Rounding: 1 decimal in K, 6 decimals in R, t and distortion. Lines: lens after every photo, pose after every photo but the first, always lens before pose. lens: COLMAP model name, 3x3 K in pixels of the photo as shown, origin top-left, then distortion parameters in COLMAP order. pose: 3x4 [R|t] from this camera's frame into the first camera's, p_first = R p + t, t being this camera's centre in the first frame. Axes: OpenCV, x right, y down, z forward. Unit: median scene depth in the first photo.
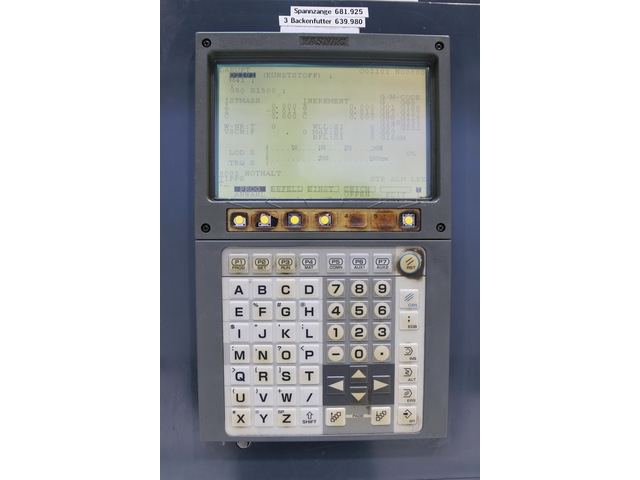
lens RADIAL K [[457.2, 0, 320.0], [0, 457.2, 240.0], [0, 0, 1]] dist [-0.104136, 0.000603]
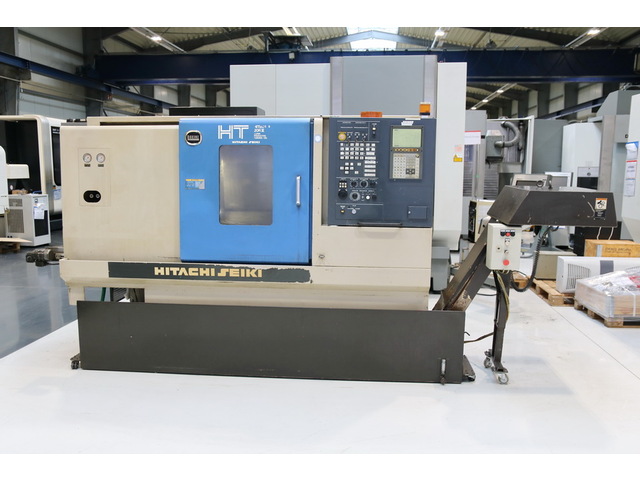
lens RADIAL K [[568.7, 0, 320.0], [0, 568.7, 240.0], [0, 0, 1]] dist [-0.098751, 0.174294]
pose [[0.994425, 0.027515, -0.101791, -0.435275], [-0.016414, 0.993979, 0.108330, 0.462783], [0.104158, -0.106055, 0.988890, -8.886120]]
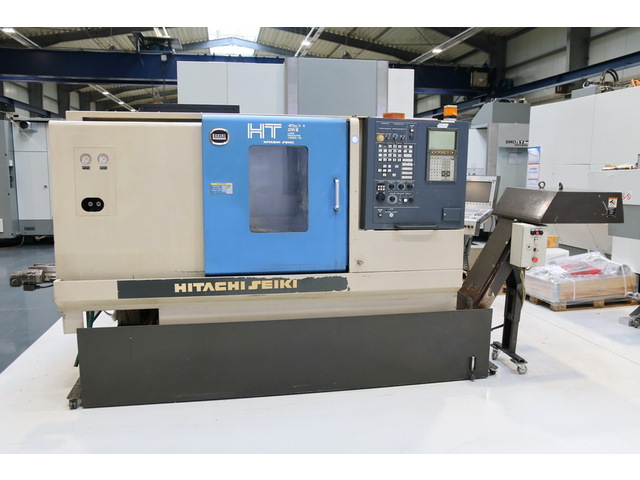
lens RADIAL K [[538.8, 0, 320.0], [0, 538.8, 240.0], [0, 0, 1]] dist [-0.106793, 0.137582]
pose [[0.984688, -0.009846, 0.174047, -3.665220], [-0.009252, 0.994044, 0.108583, 0.475423], [-0.174079, -0.108531, 0.978733, -7.763350]]
